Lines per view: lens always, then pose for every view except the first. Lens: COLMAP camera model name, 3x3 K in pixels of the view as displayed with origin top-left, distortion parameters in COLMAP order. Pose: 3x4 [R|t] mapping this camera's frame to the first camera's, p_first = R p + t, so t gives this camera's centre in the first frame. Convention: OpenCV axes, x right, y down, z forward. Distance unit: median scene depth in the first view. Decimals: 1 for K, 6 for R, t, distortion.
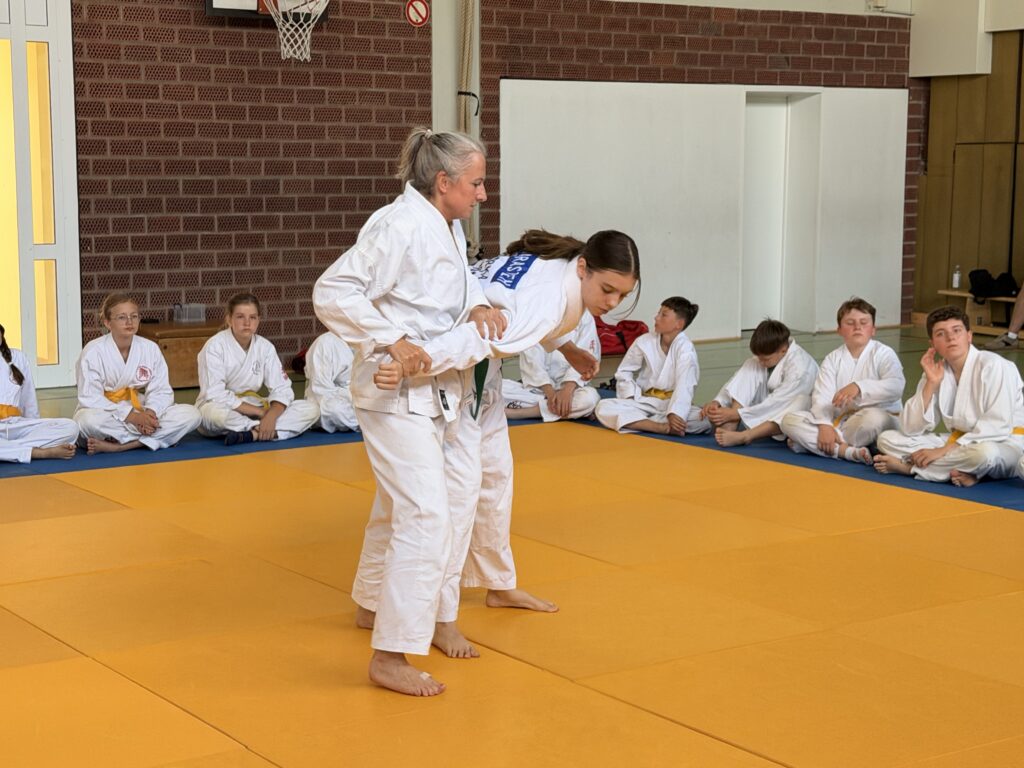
lens RADIAL K [[1831.2, 0, 479.6], [0, 1831.2, 384.7], [0, 0, 1]] dist [0.184643, -0.179985]
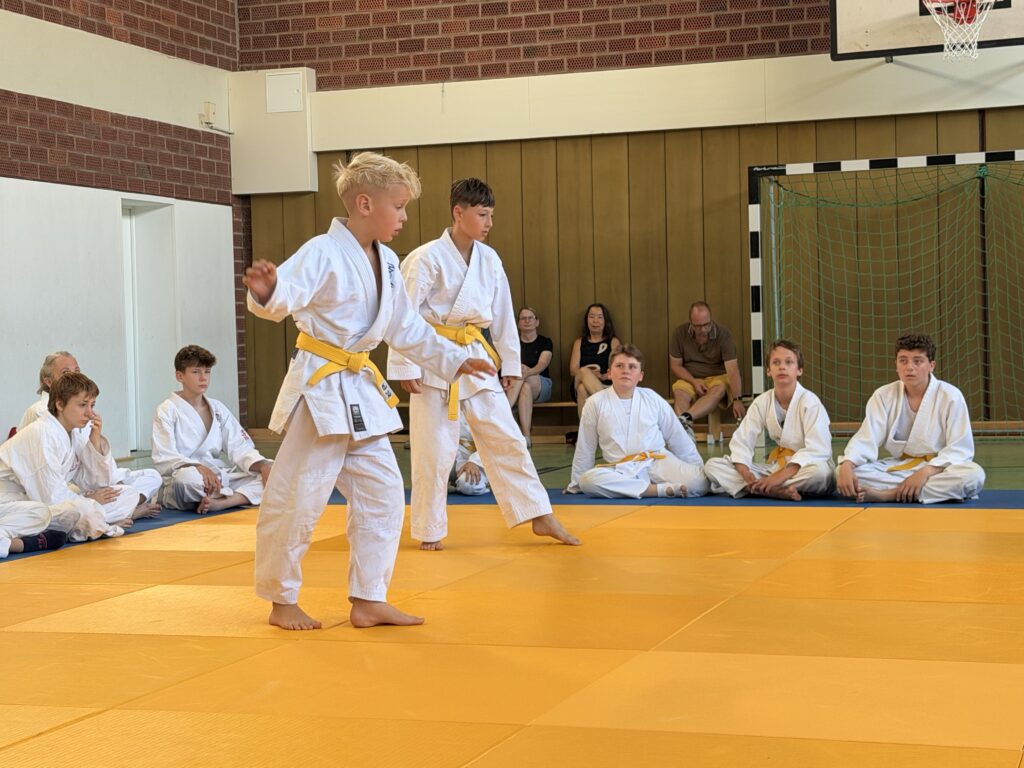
lens RADIAL K [[1920.6, 0, 512.0], [0, 1920.6, 384.0], [0, 0, 1]] dist [0.101214, 0.045497]
pose [[0.795073, -0.038459, 0.605293, -0.335923], [0.104007, 0.991850, -0.073596, 0.033482], [-0.597530, 0.121469, 0.792593, 0.115872]]
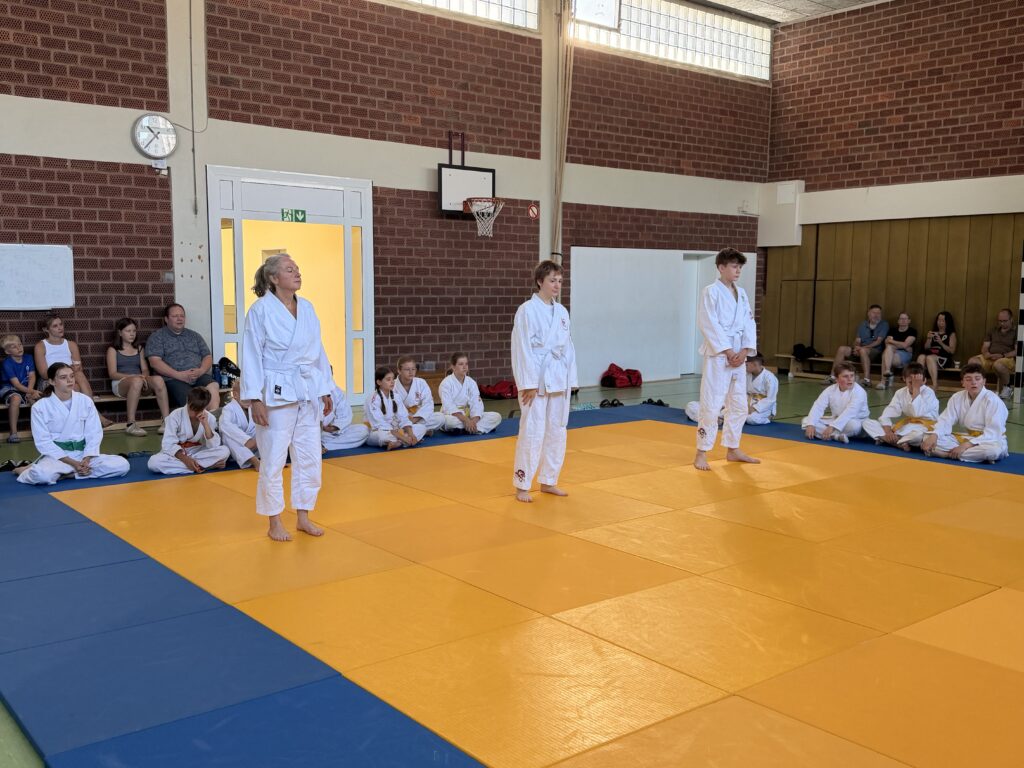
lens RADIAL K [[973.5, 0, 512.0], [0, 973.5, 384.0], [0, 0, 1]] dist [0.214720, -0.459613]
pose [[0.996136, -0.005027, 0.087686, -0.144922], [0.007142, 0.999691, -0.023830, 0.004295], [-0.087539, 0.024365, 0.995863, -0.024791]]
